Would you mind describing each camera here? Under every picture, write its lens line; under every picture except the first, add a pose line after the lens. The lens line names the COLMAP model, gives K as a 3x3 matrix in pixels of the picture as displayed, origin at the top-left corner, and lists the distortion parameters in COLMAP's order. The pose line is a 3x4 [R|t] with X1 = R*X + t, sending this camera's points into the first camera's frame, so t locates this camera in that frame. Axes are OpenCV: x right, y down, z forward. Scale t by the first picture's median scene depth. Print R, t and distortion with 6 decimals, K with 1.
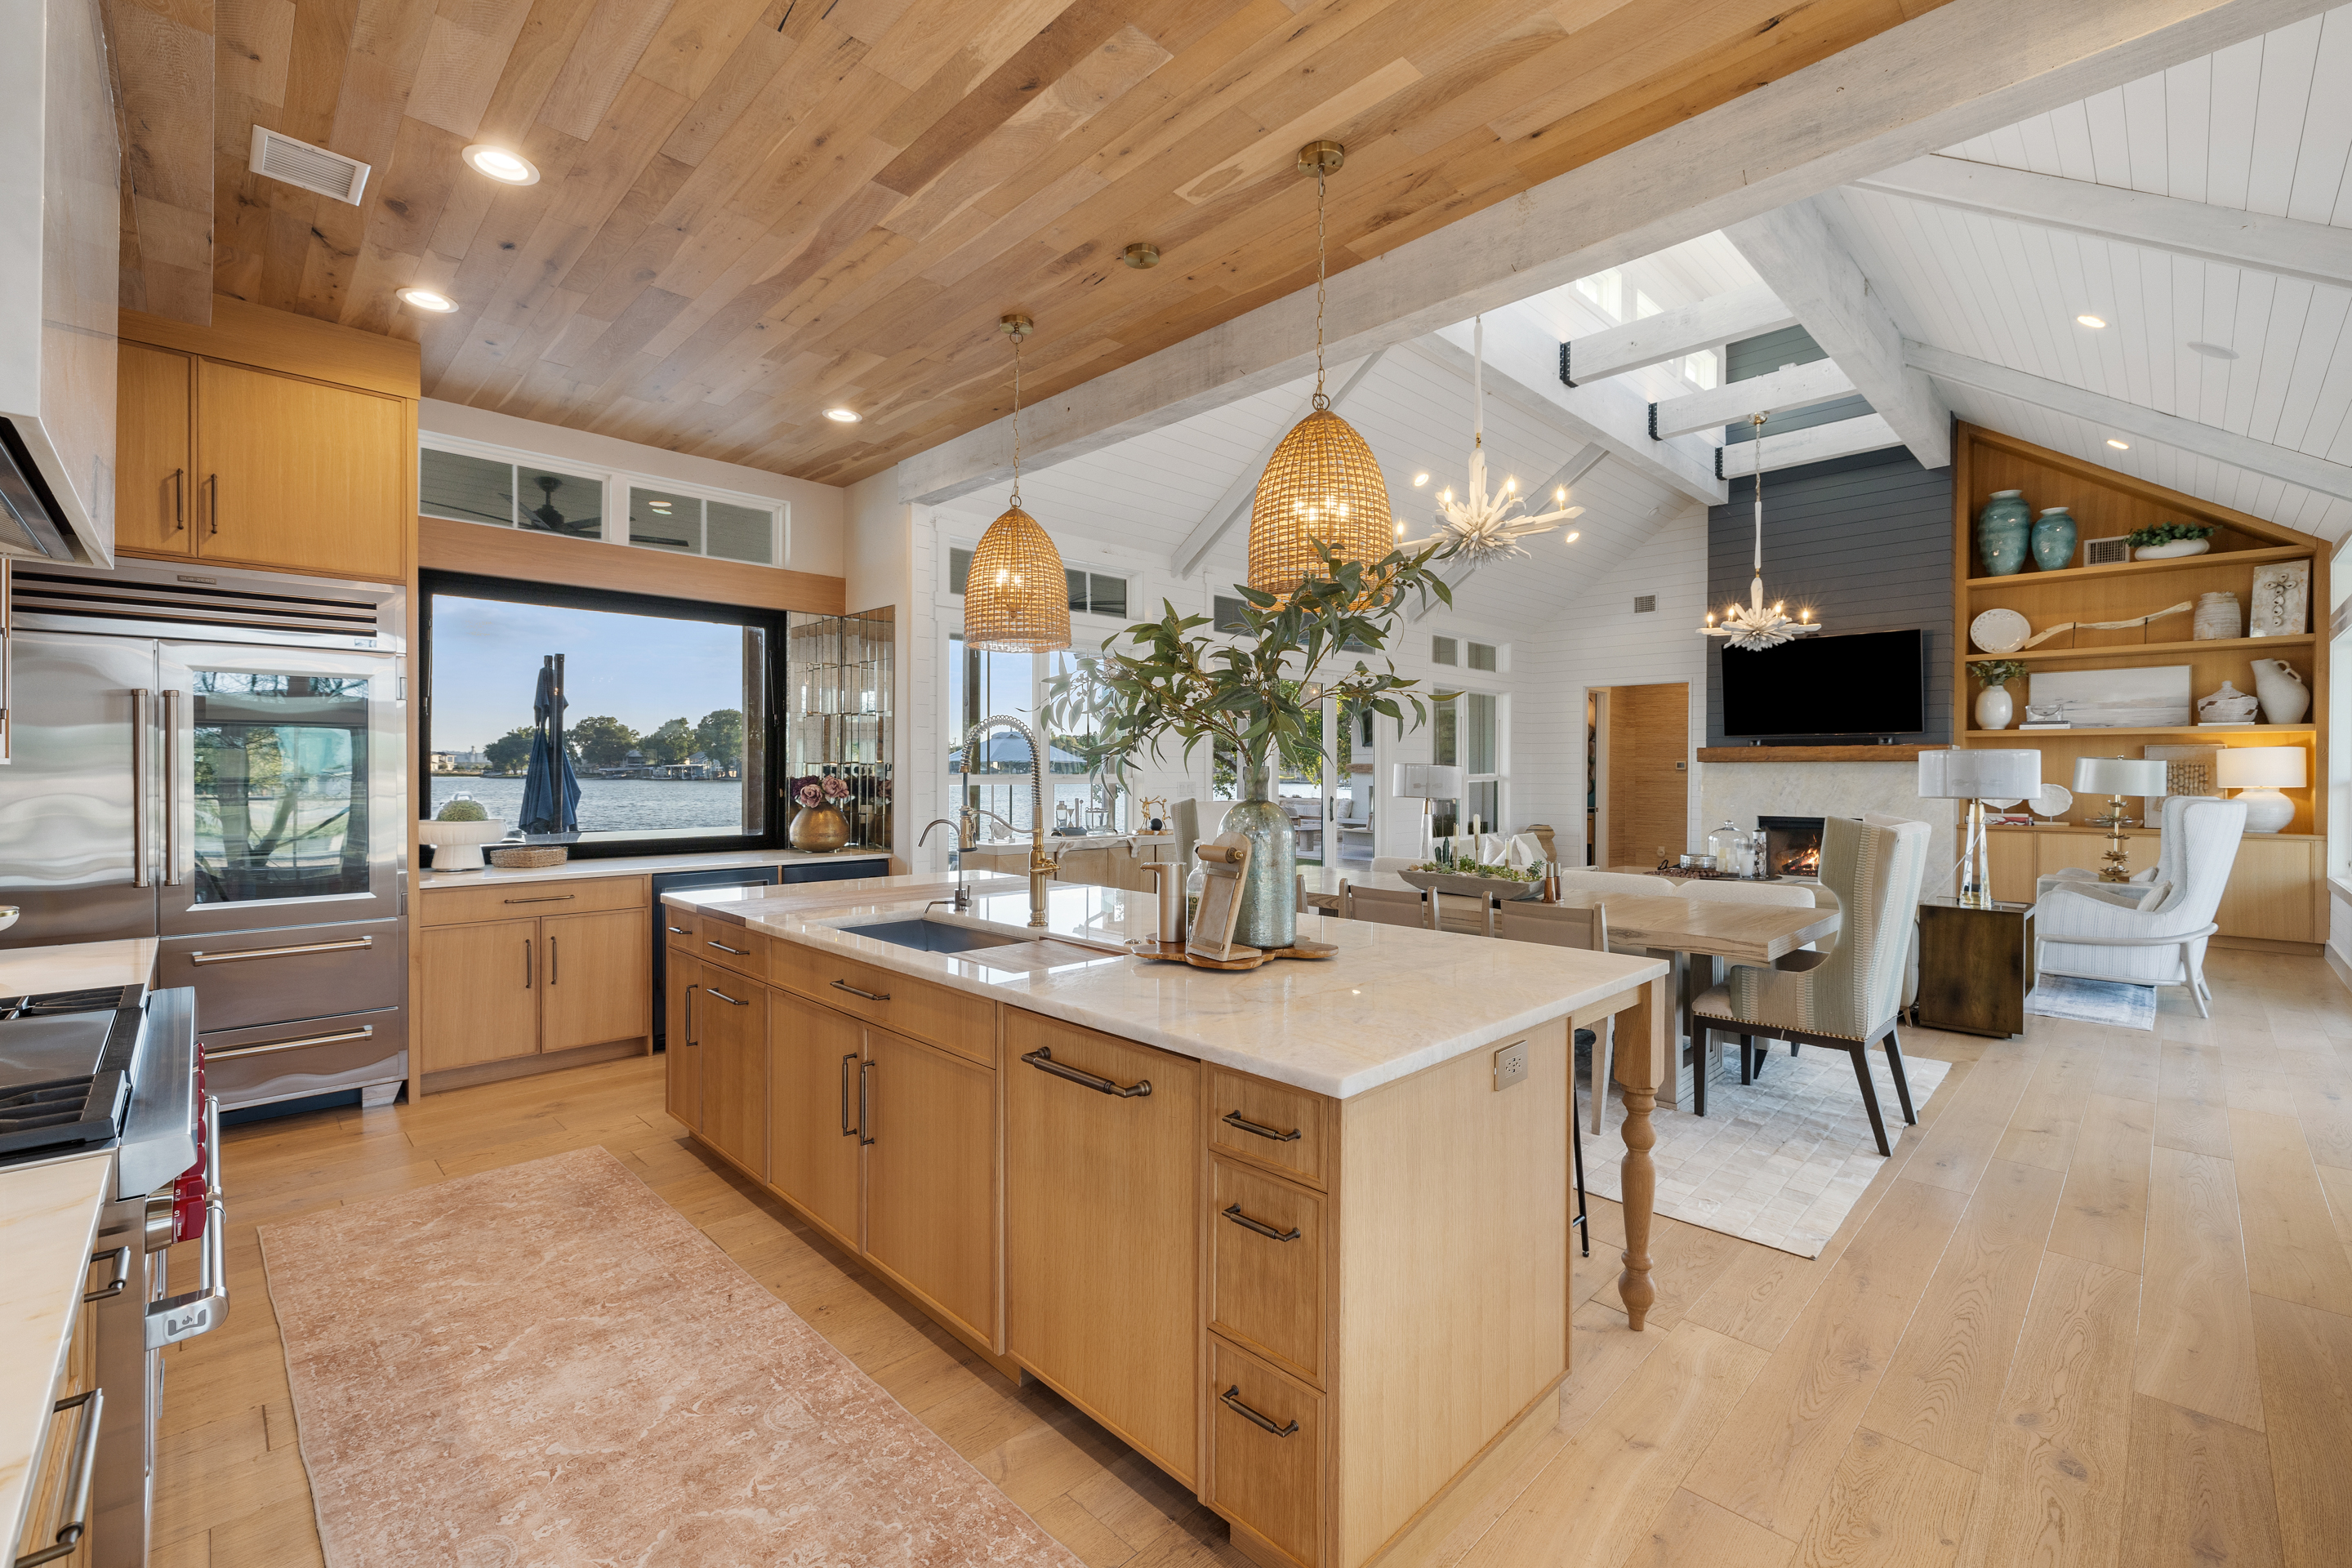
lens RADIAL K [[993.2, 0, 1179.4], [0, 993.2, 773.7], [0, 0, 1]] dist [0.003685, -0.000109]
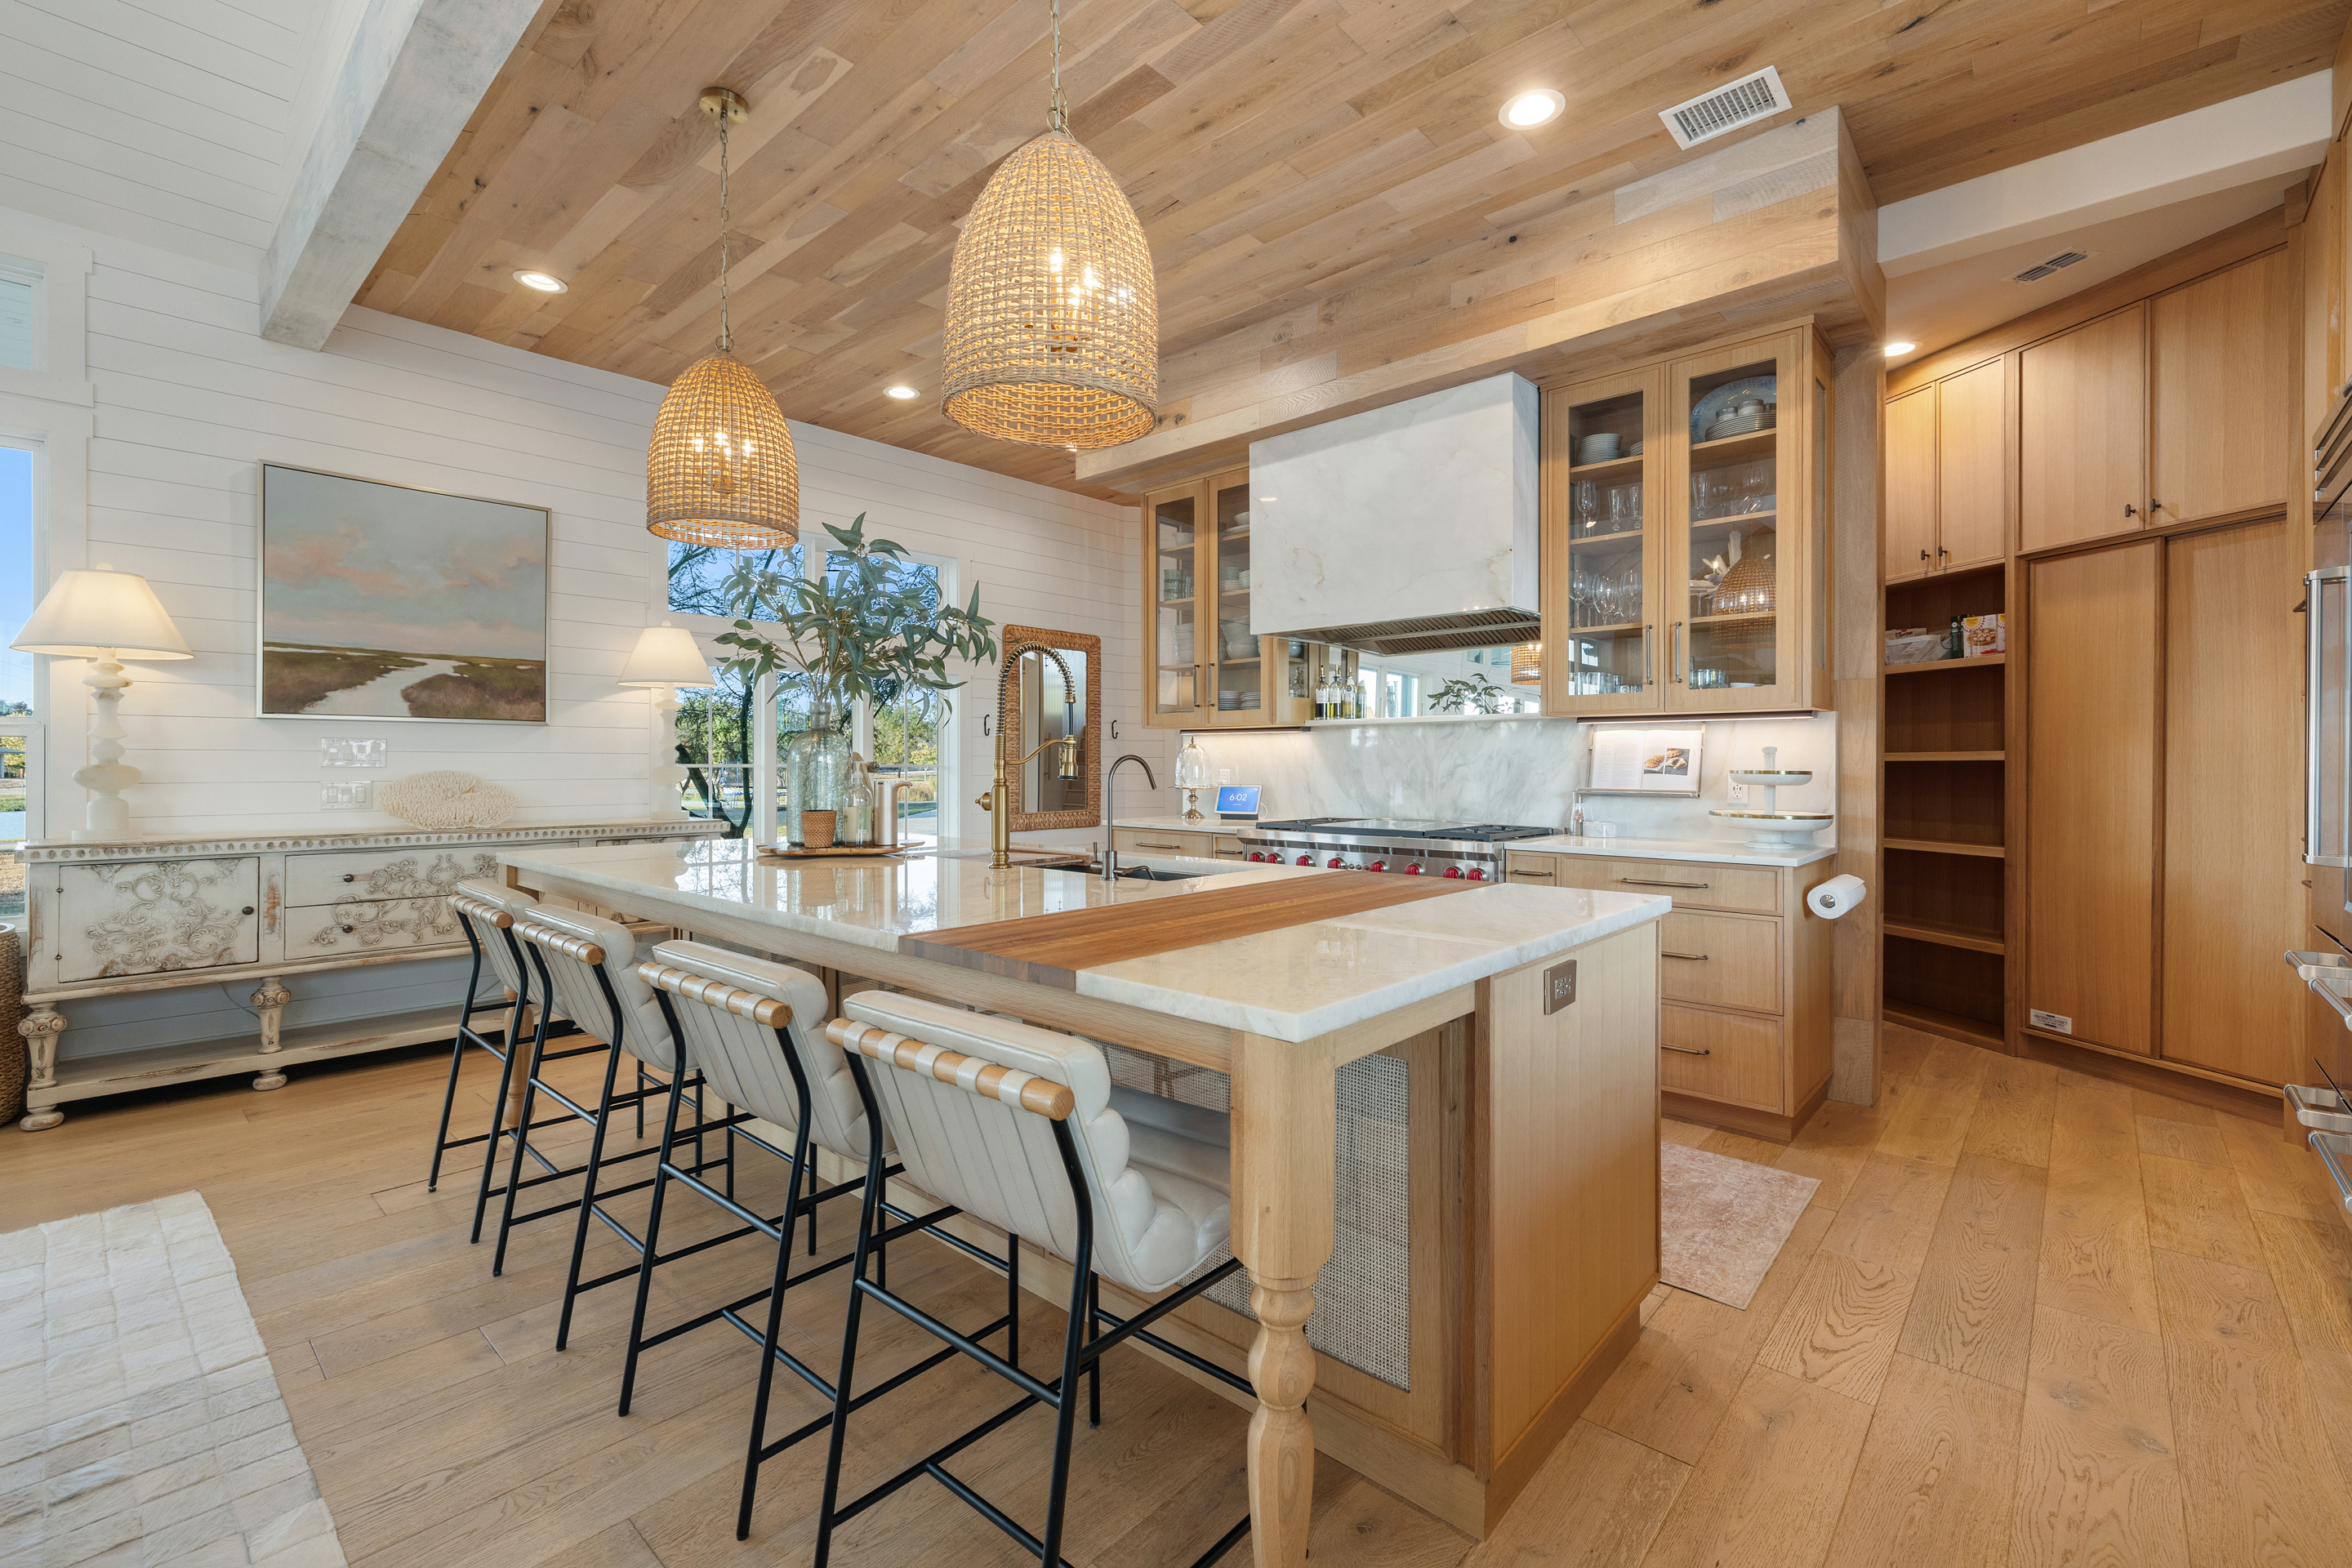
lens RADIAL K [[1014.1, 0, 1172.7], [0, 1014.1, 773.4], [0, 0, 1]] dist [0.008553, 0.000214]
pose [[-0.998423, -0.003607, -0.056016, -0.089482], [-0.004071, 0.999958, 0.008161, 0.020968], [0.055984, 0.008376, -0.998397, 0.698813]]
